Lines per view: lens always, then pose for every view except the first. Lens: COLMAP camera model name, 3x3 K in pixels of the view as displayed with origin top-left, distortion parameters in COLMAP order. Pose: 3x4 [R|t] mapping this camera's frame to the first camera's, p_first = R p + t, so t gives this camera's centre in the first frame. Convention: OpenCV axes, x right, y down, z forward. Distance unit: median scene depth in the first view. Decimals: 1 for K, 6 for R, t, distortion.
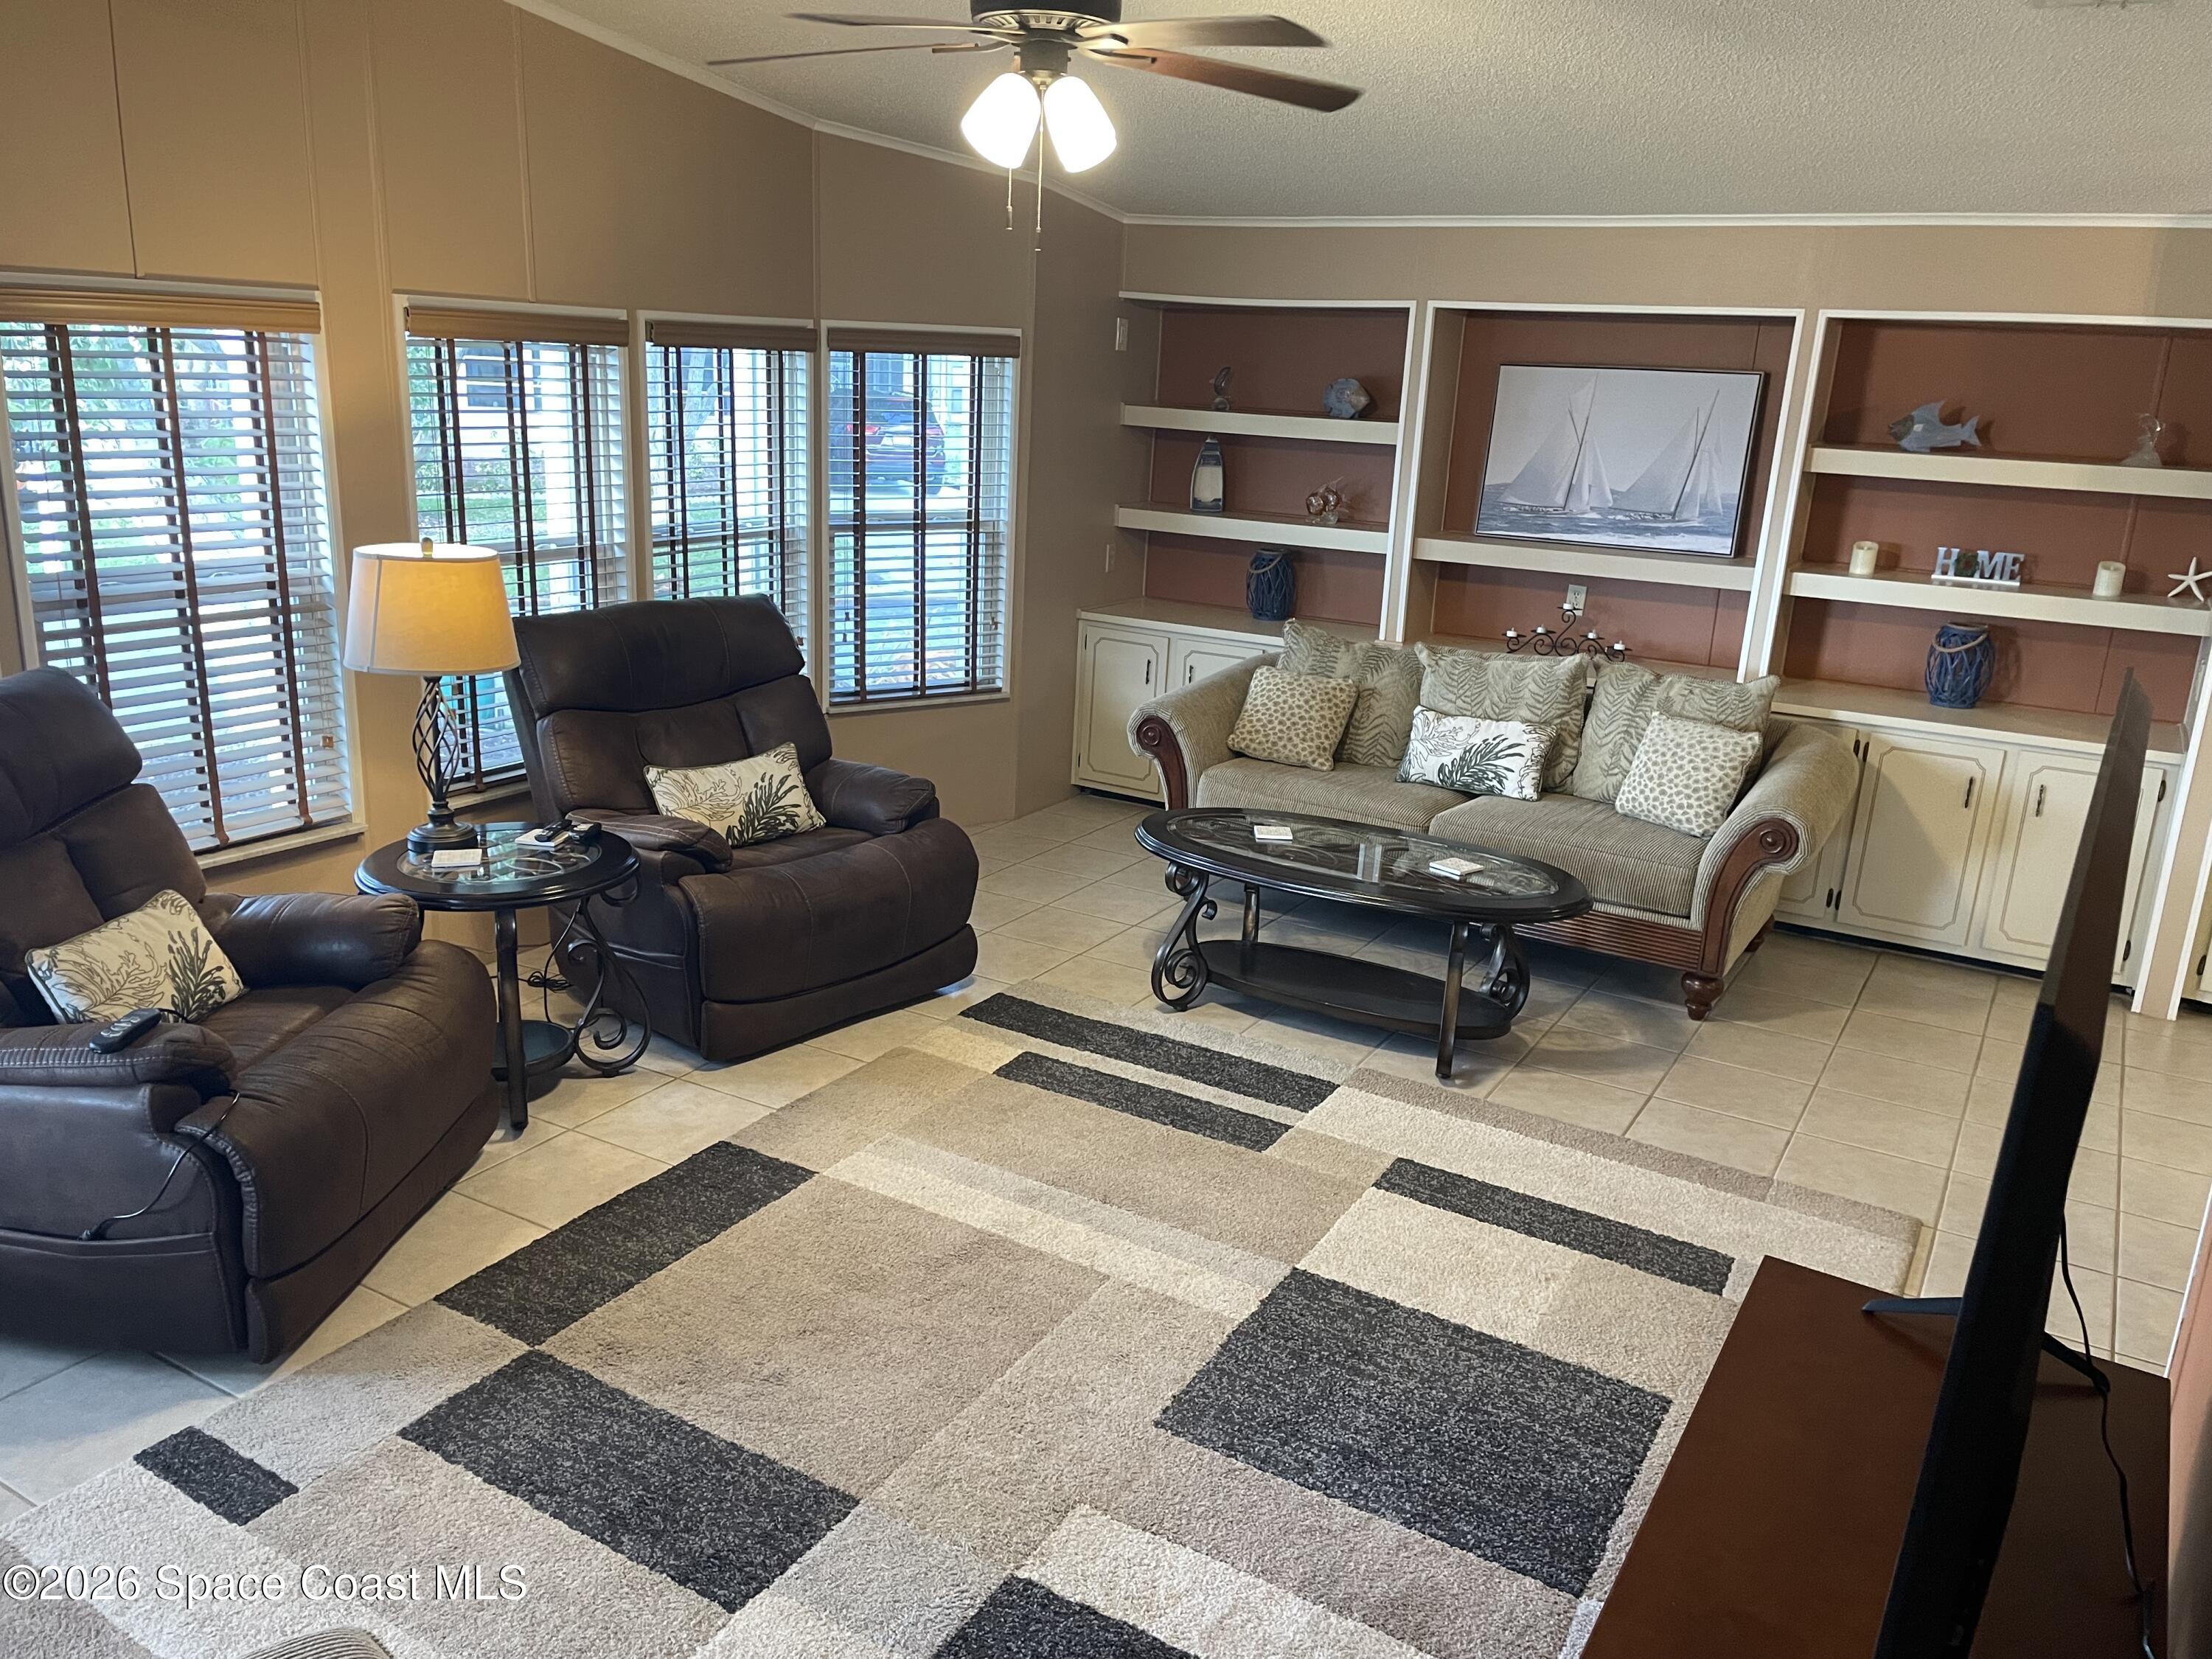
lens RADIAL K [[1678.3, 0, 1089.4], [0, 1678.3, 830.6], [0, 0, 1]] dist [0.112795, -0.150049]
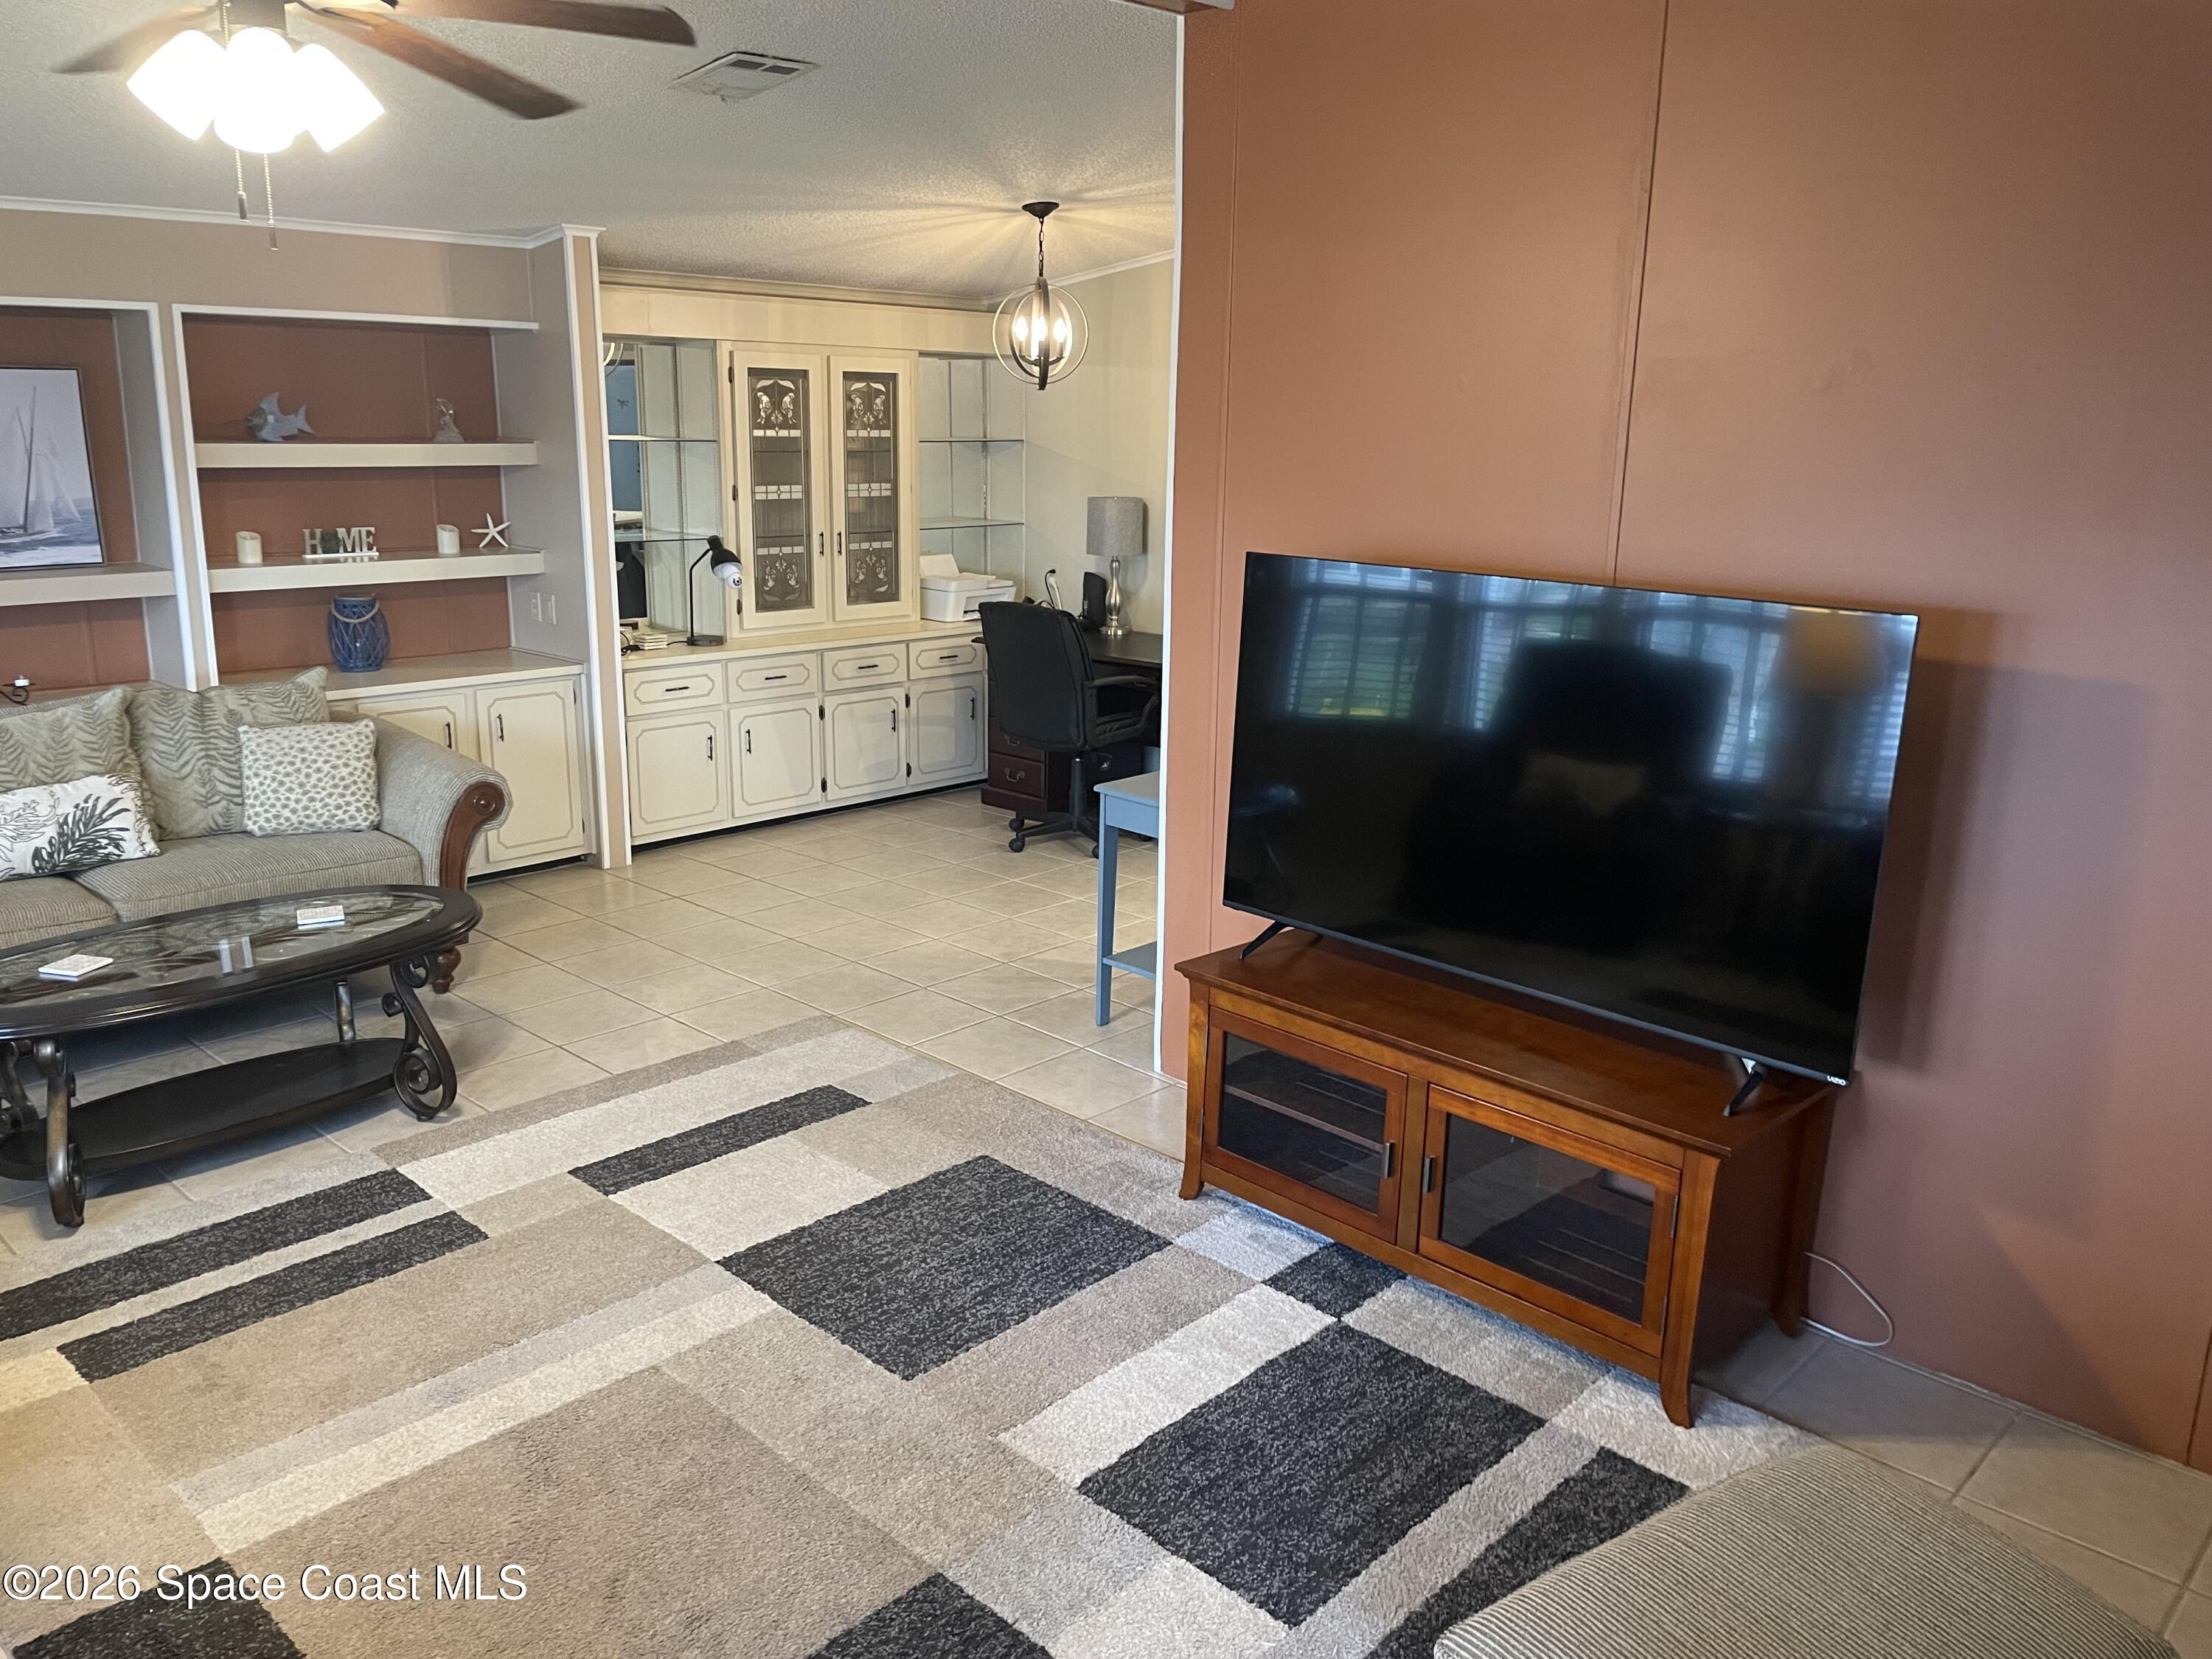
lens RADIAL K [[1678.3, 0, 1089.4], [0, 1678.3, 830.6], [0, 0, 1]] dist [0.112795, -0.150049]
pose [[0.226179, -0.278630, 0.933386, -0.491862], [0.258754, 0.940977, 0.218194, -0.105832], [-0.939090, 0.192166, 0.284925, 0.304869]]
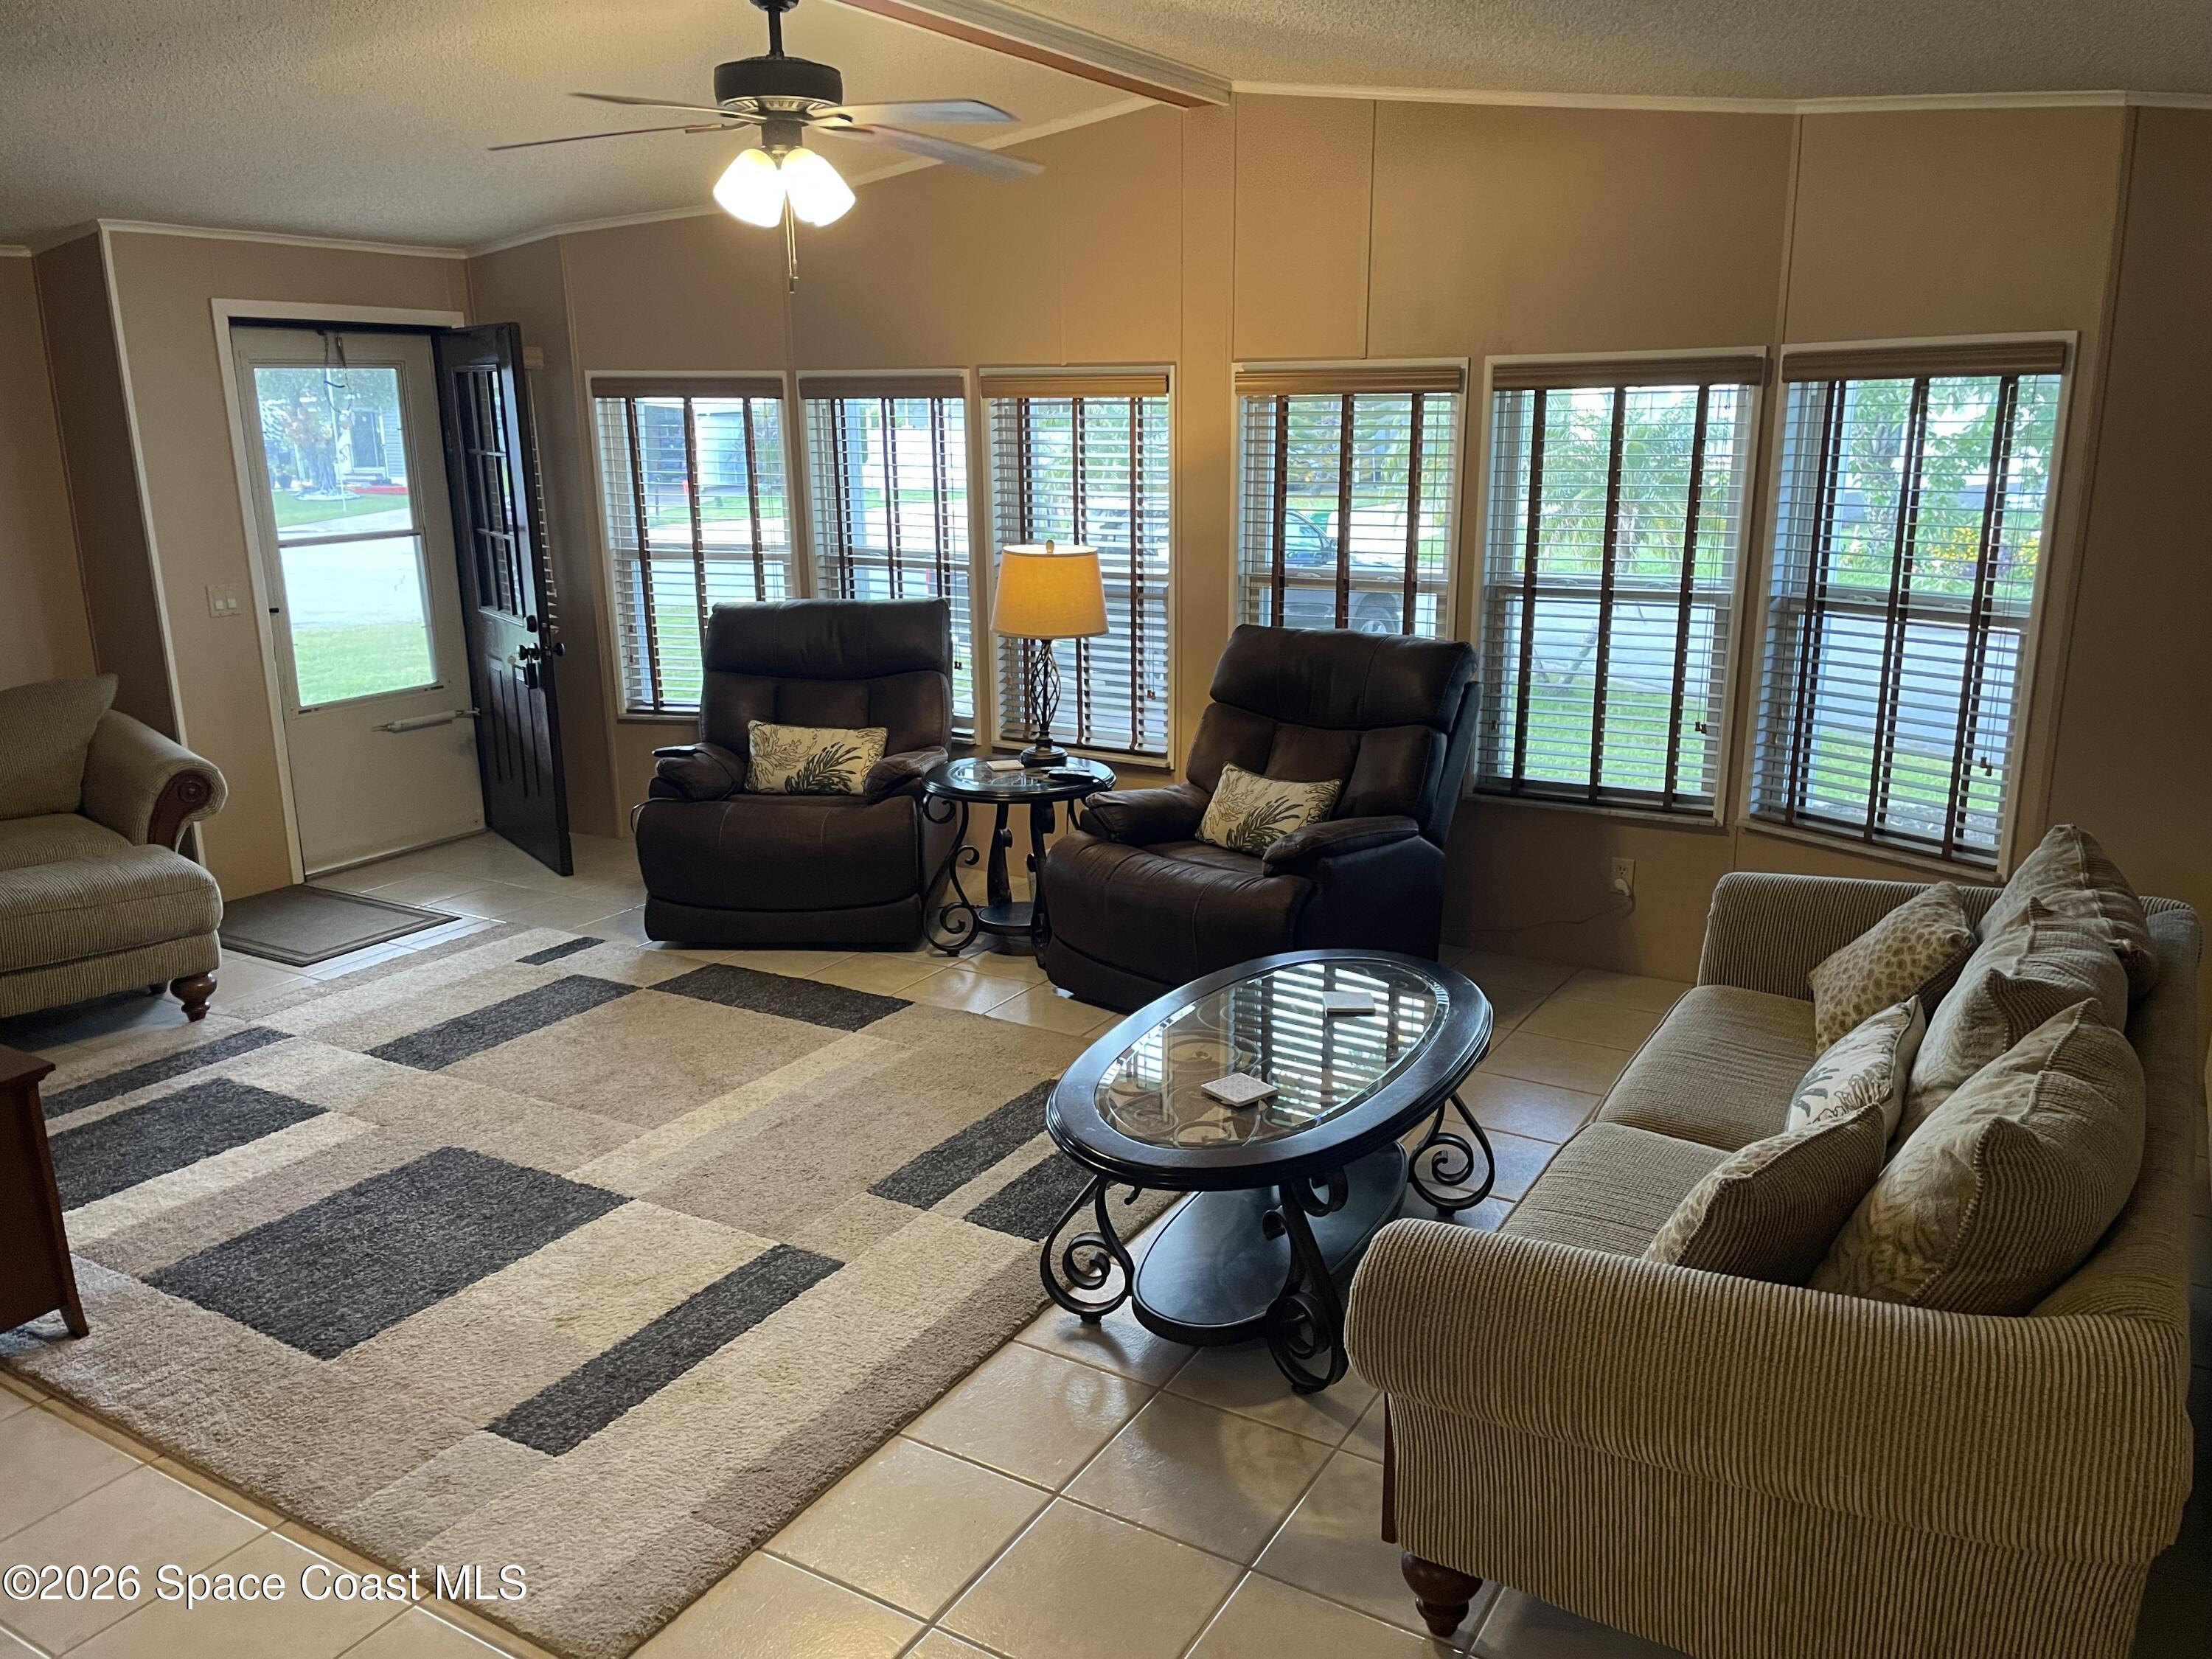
lens RADIAL K [[1678.3, 0, 1089.4], [0, 1678.3, 830.6], [0, 0, 1]] dist [0.112795, -0.150049]
pose [[-0.010353, 0.215396, -0.976472, 0.794451], [-0.257039, 0.943137, 0.210768, -0.194730], [0.966346, 0.253173, 0.045601, 0.809631]]
